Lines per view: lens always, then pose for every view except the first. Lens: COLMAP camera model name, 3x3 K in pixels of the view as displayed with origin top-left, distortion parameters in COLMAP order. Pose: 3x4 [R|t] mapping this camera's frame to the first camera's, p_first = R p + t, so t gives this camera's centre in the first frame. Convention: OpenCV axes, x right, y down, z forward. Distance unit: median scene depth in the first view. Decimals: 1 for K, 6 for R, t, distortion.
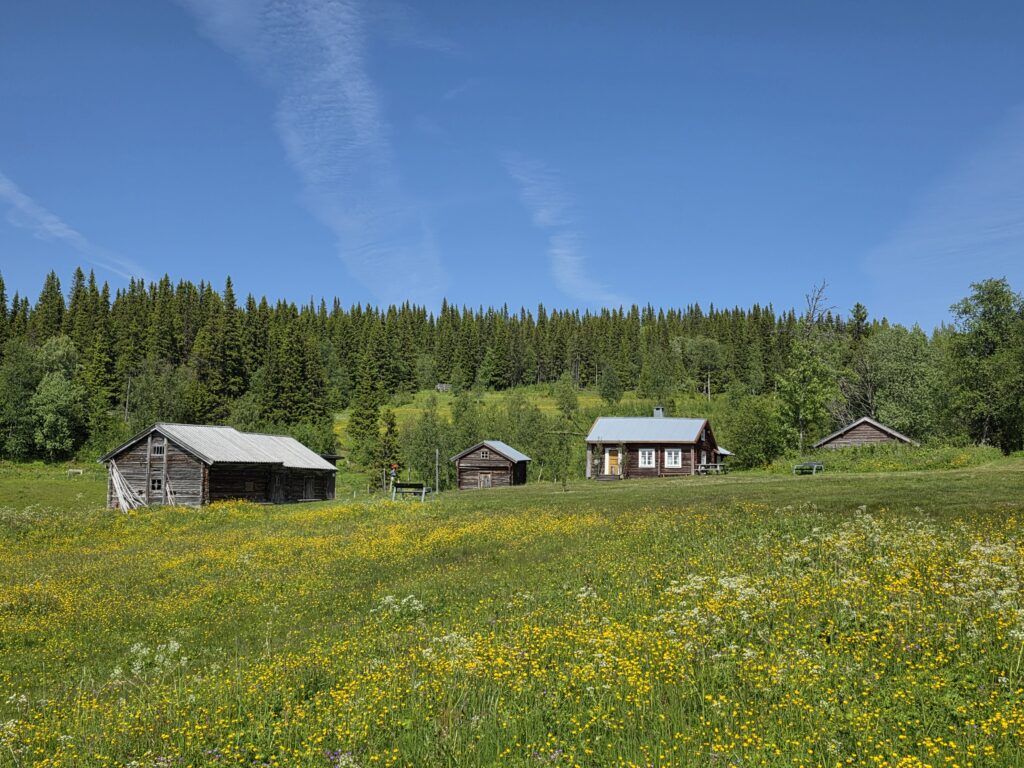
lens RADIAL K [[1035.7, 0, 512.0], [0, 1035.7, 381.4], [0, 0, 1]] dist [0.189911, 0.000000]
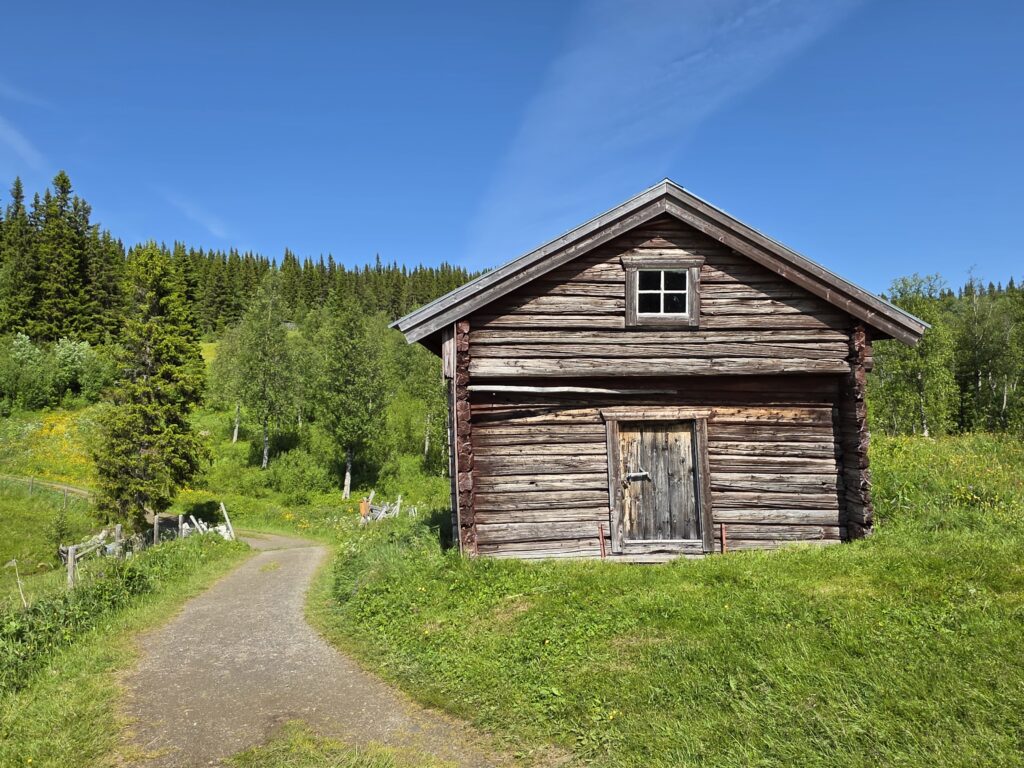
lens RADIAL K [[669.1, 0, 513.9], [0, 669.1, 388.7], [0, 0, 1]] dist [-0.002142, -0.000297]
pose [[0.965826, -0.016279, 0.258678, -0.036122], [-0.000846, 0.997822, 0.065954, 0.041523], [-0.259189, -0.063919, 0.963709, 0.490819]]
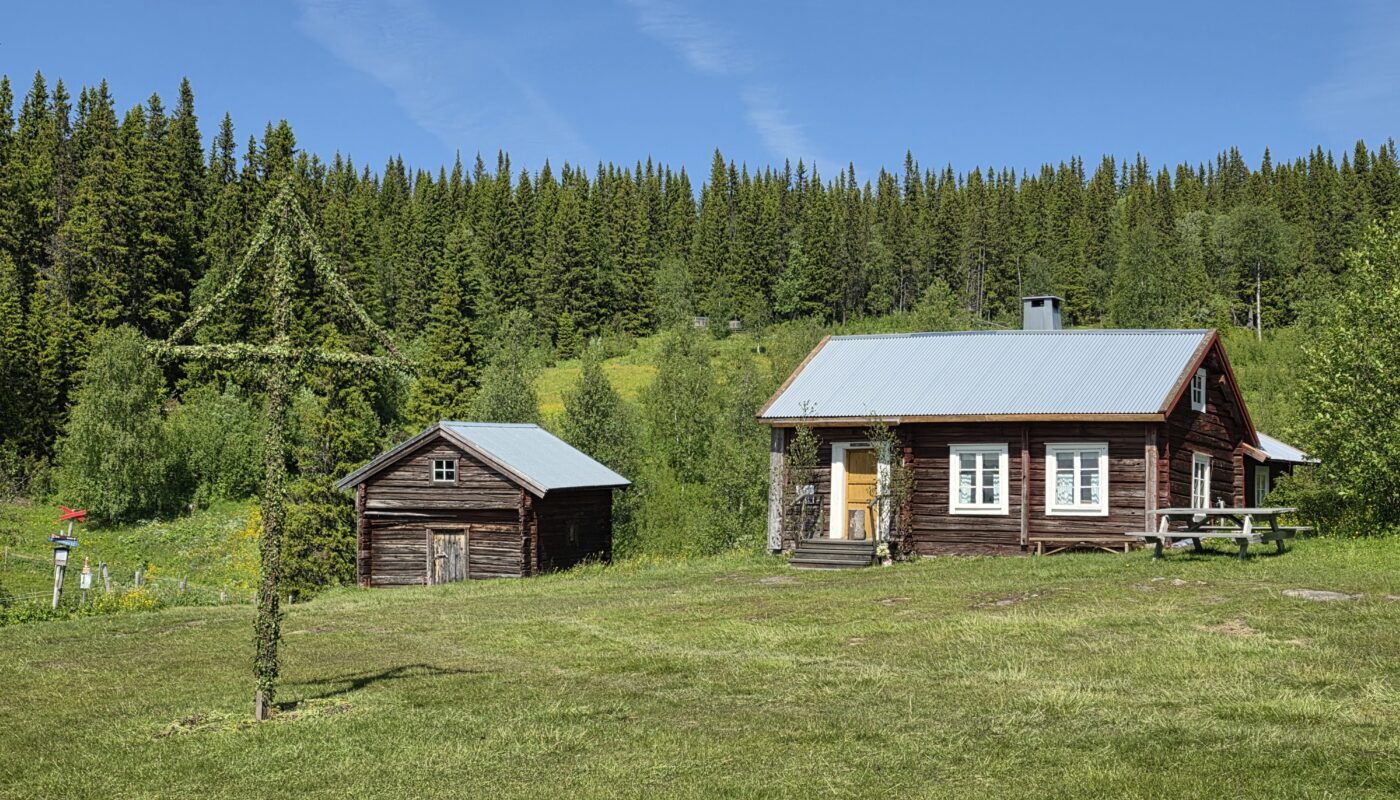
lens RADIAL K [[1774.4, 0, 698.5], [0, 1774.4, 403.0], [0, 0, 1]] dist [0.070137, 0.000000]
pose [[0.992536, -0.010406, -0.121505, 0.056957], [0.015238, 0.999127, 0.038907, 0.017837], [0.120994, -0.040468, 0.991828, 0.271766]]
